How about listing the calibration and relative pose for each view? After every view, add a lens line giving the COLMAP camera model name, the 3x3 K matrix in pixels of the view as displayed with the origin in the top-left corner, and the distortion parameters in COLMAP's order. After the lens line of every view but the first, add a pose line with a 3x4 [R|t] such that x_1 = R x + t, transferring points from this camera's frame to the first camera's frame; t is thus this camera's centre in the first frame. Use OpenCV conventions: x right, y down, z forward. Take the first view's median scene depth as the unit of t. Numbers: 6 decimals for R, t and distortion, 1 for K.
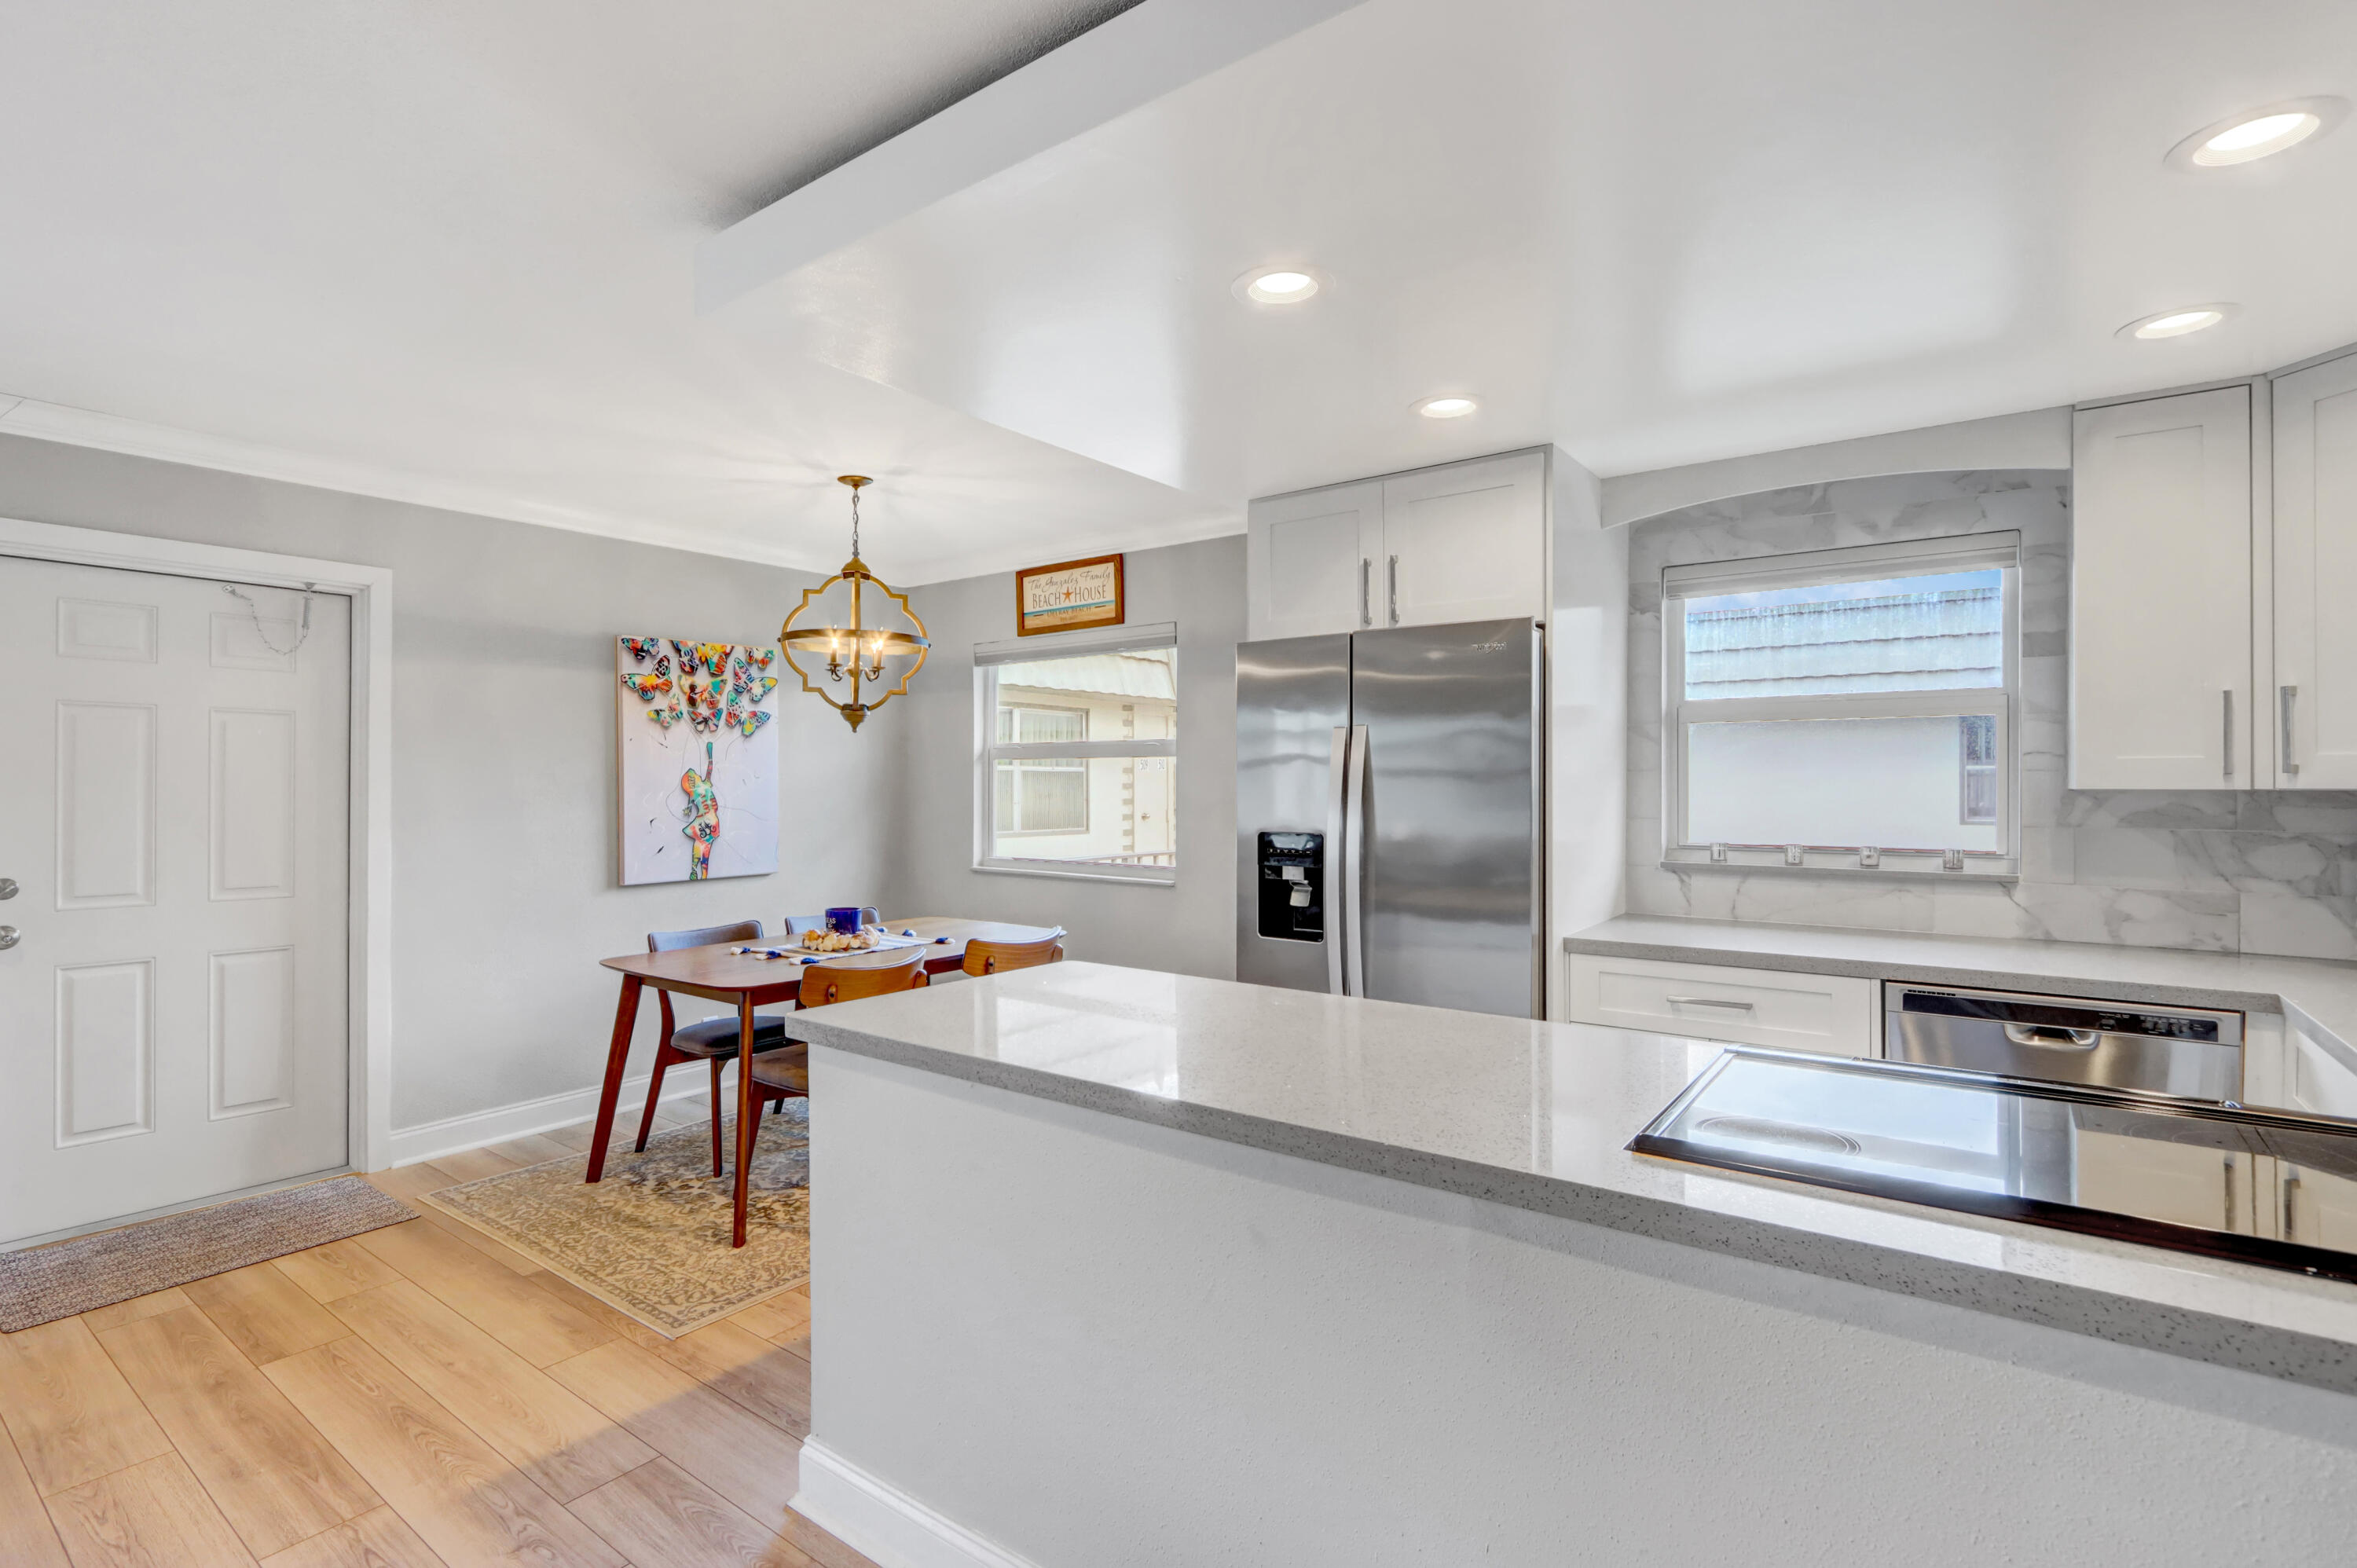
lens RADIAL K [[1106.5, 0, 1176.8], [0, 1106.5, 788.5], [0, 0, 1]] dist [-0.003214, -0.000558]
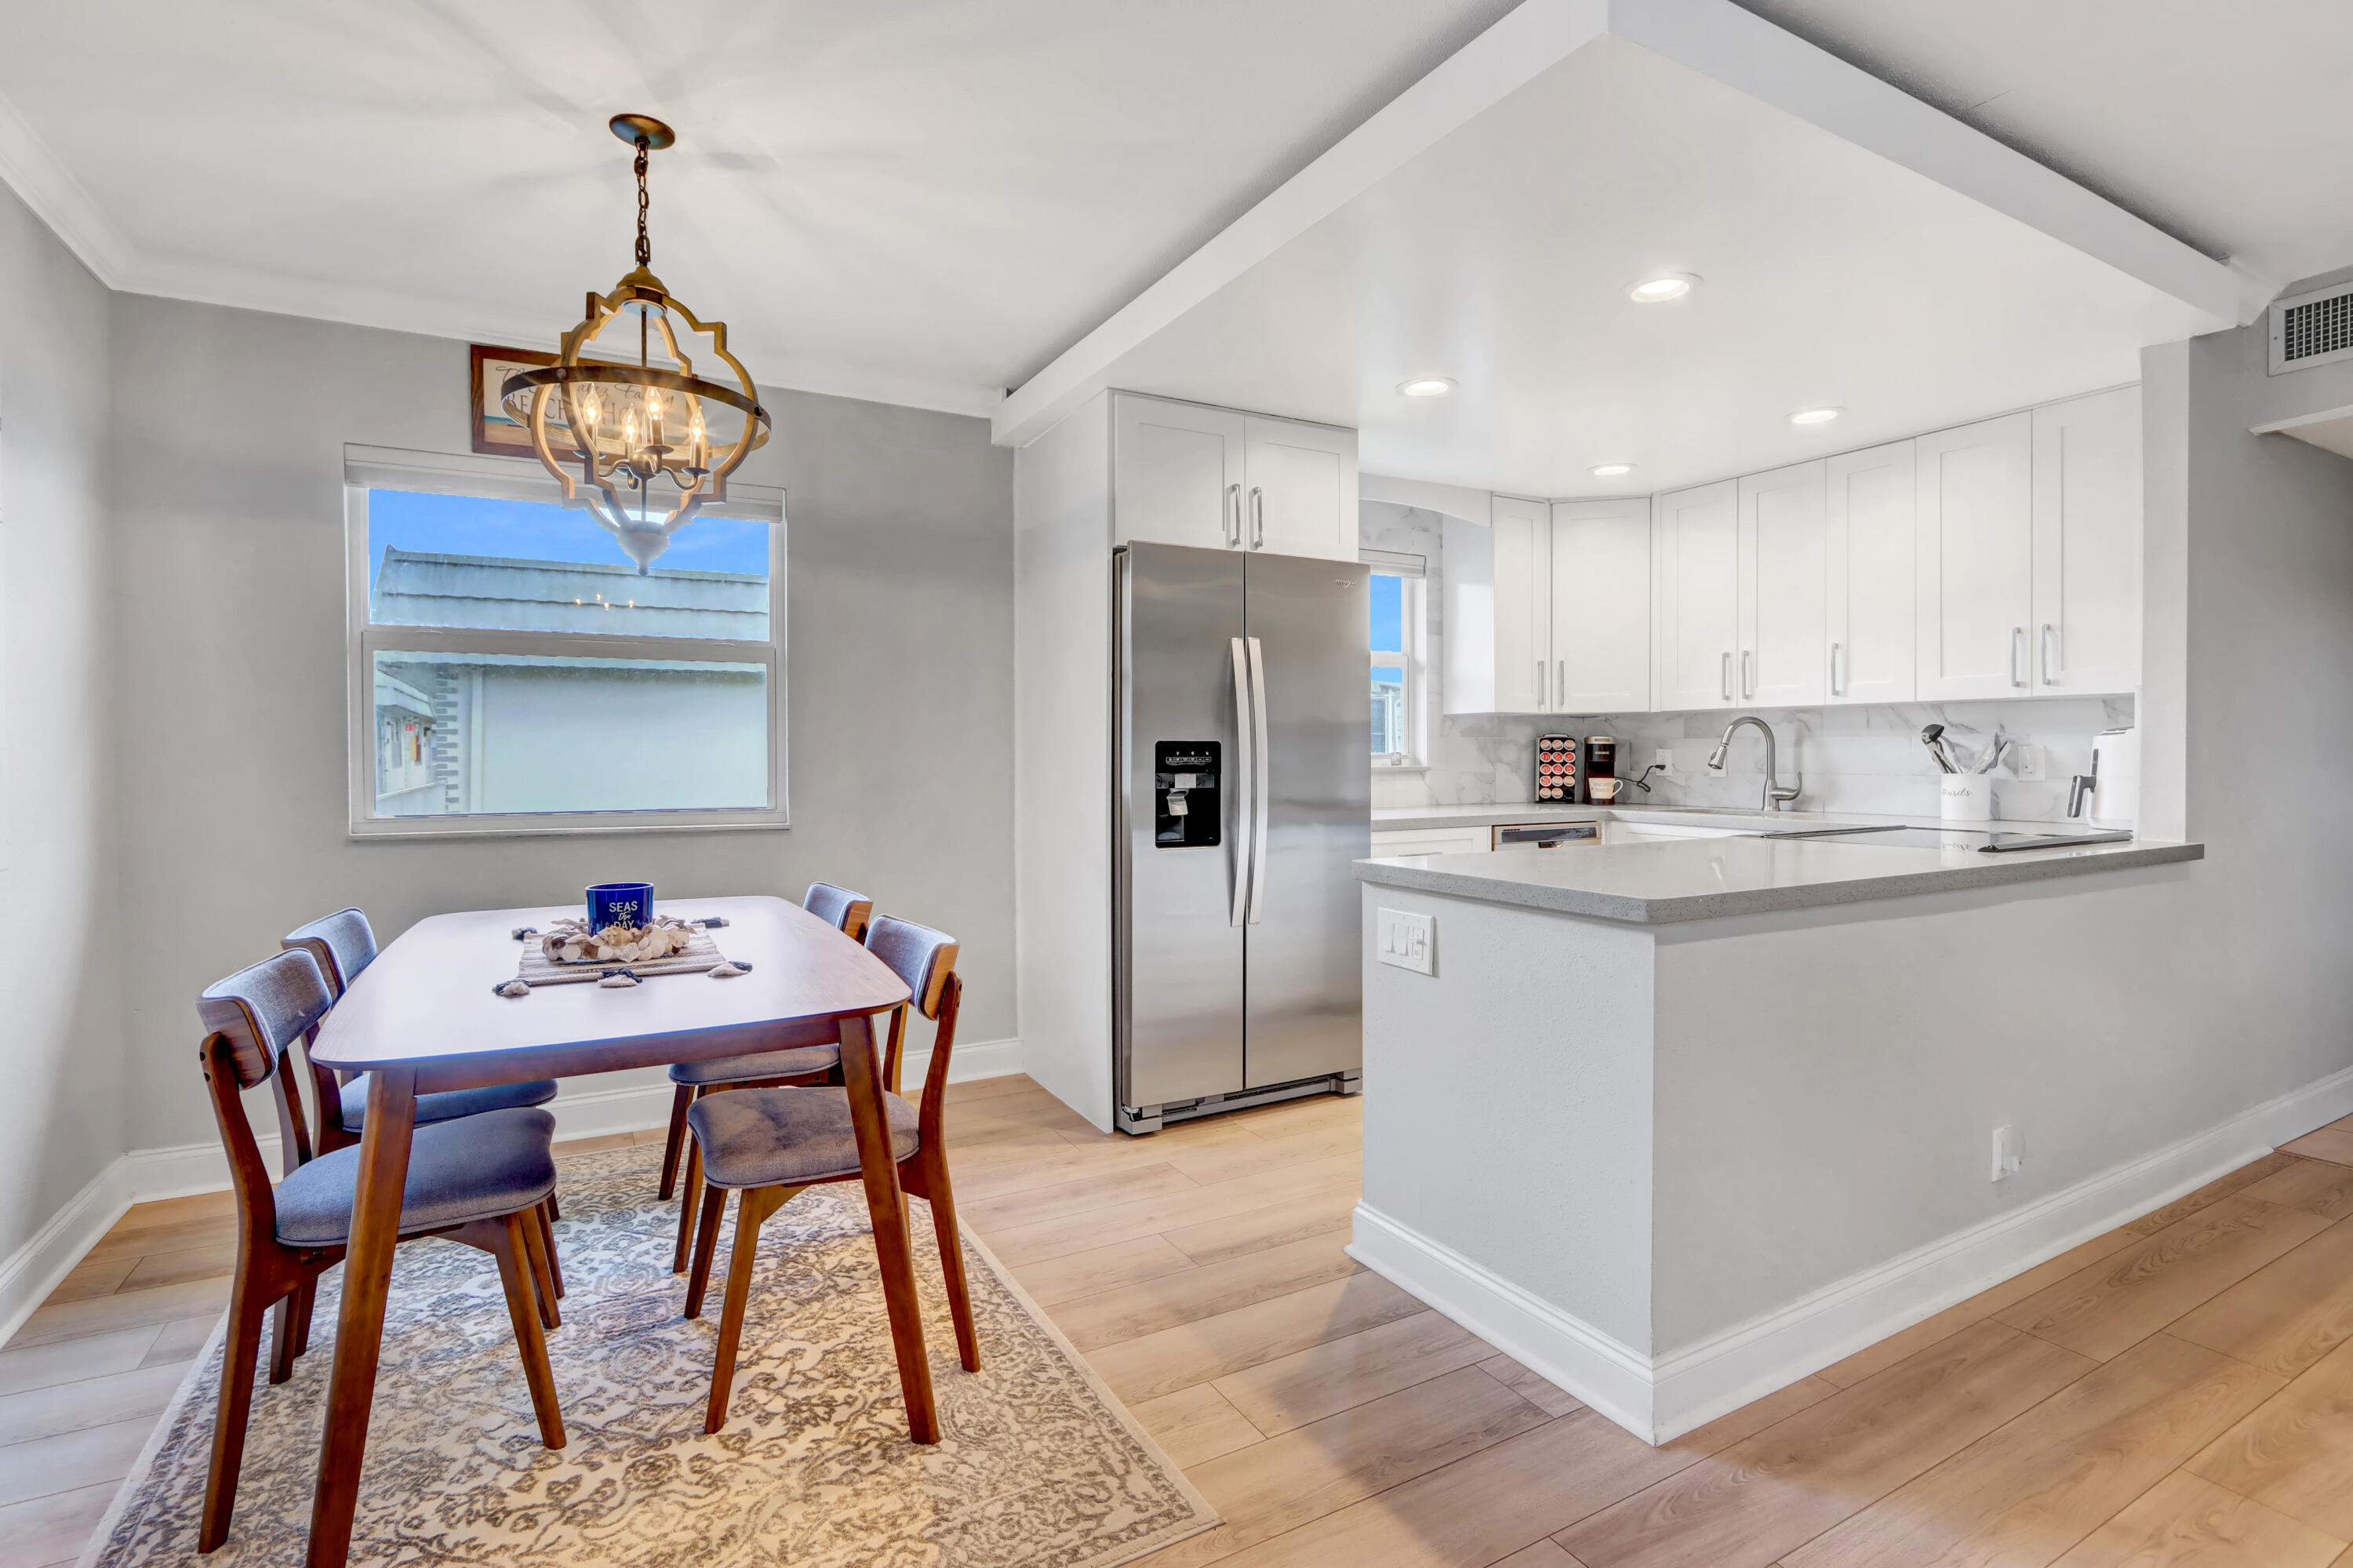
lens RADIAL K [[1095.7, 0, 1150.9], [0, 1095.7, 771.9], [0, 0, 1]] dist [-0.015427, 0.001553]
pose [[0.423689, -0.017700, 0.905635, -0.629395], [0.009164, 0.999842, 0.015253, 0.040577], [-0.905762, 0.001837, 0.423784, 0.477986]]
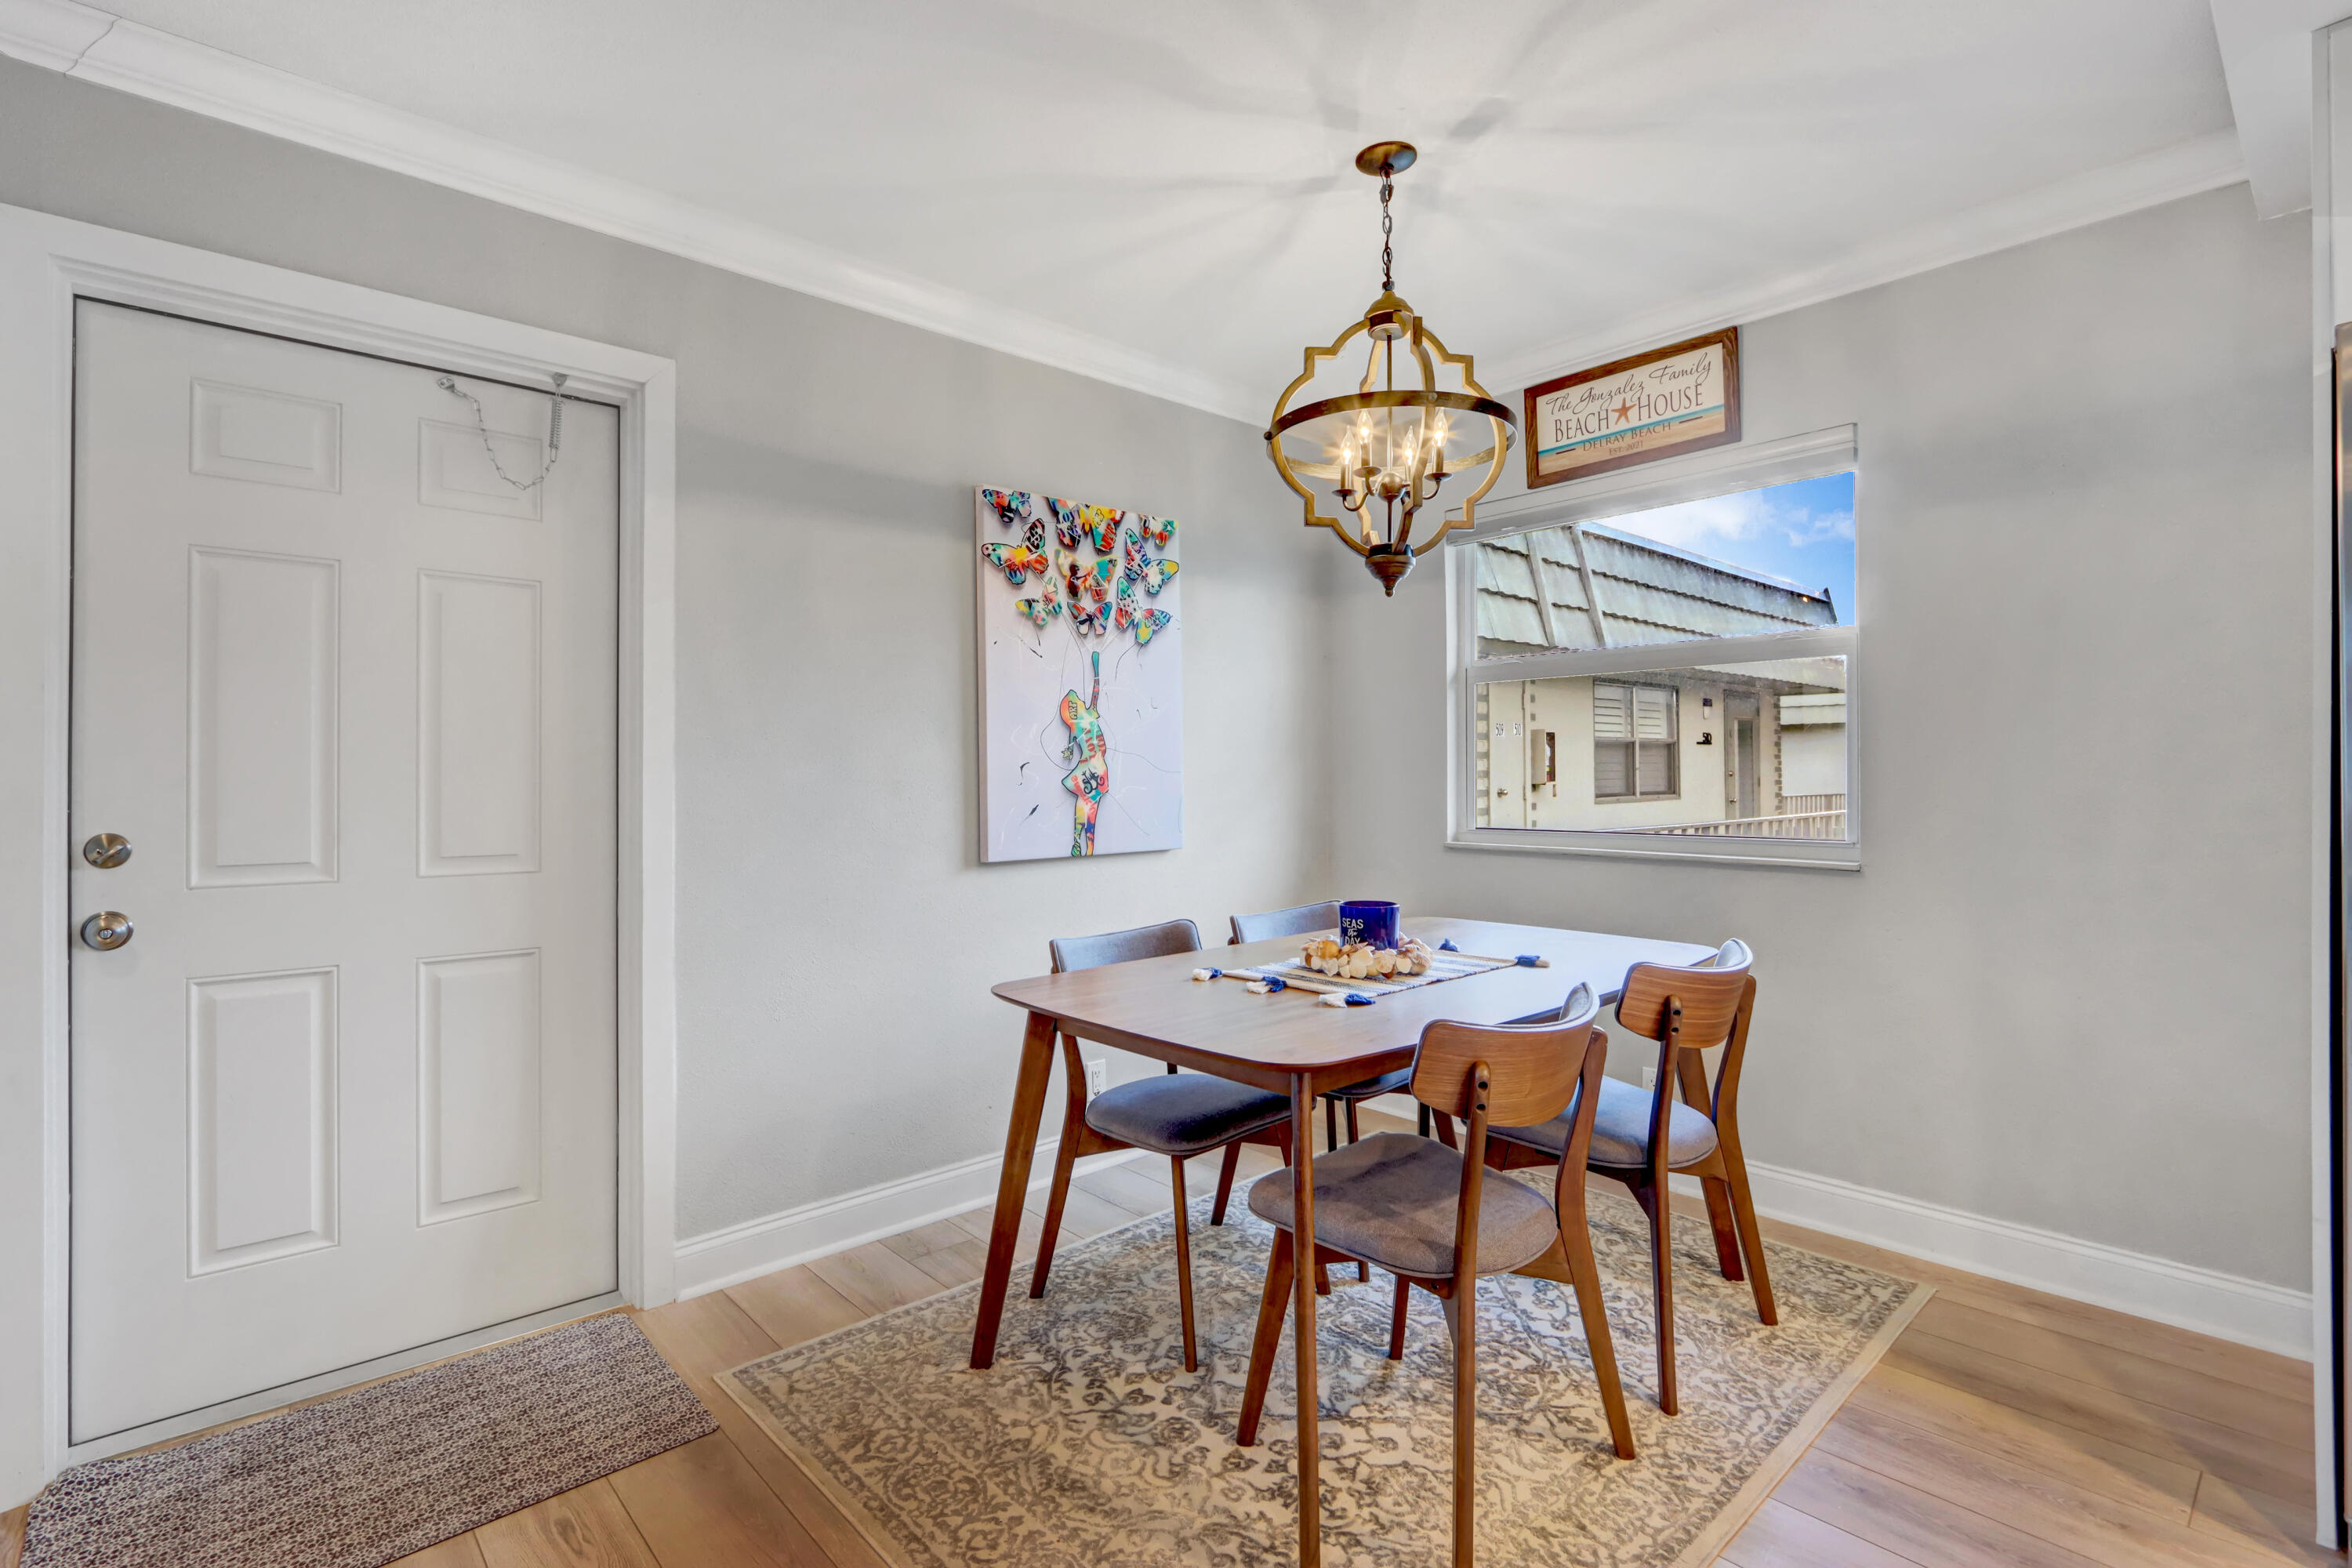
lens RADIAL K [[1095.2, 0, 1150.4], [0, 1095.2, 771.9], [0, 0, 1]] dist [-0.015427, 0.001553]
pose [[0.976396, -0.010399, -0.215738, -0.264185], [0.008137, 0.999902, -0.011373, 0.041815], [0.215836, 0.009349, 0.976385, 0.382792]]
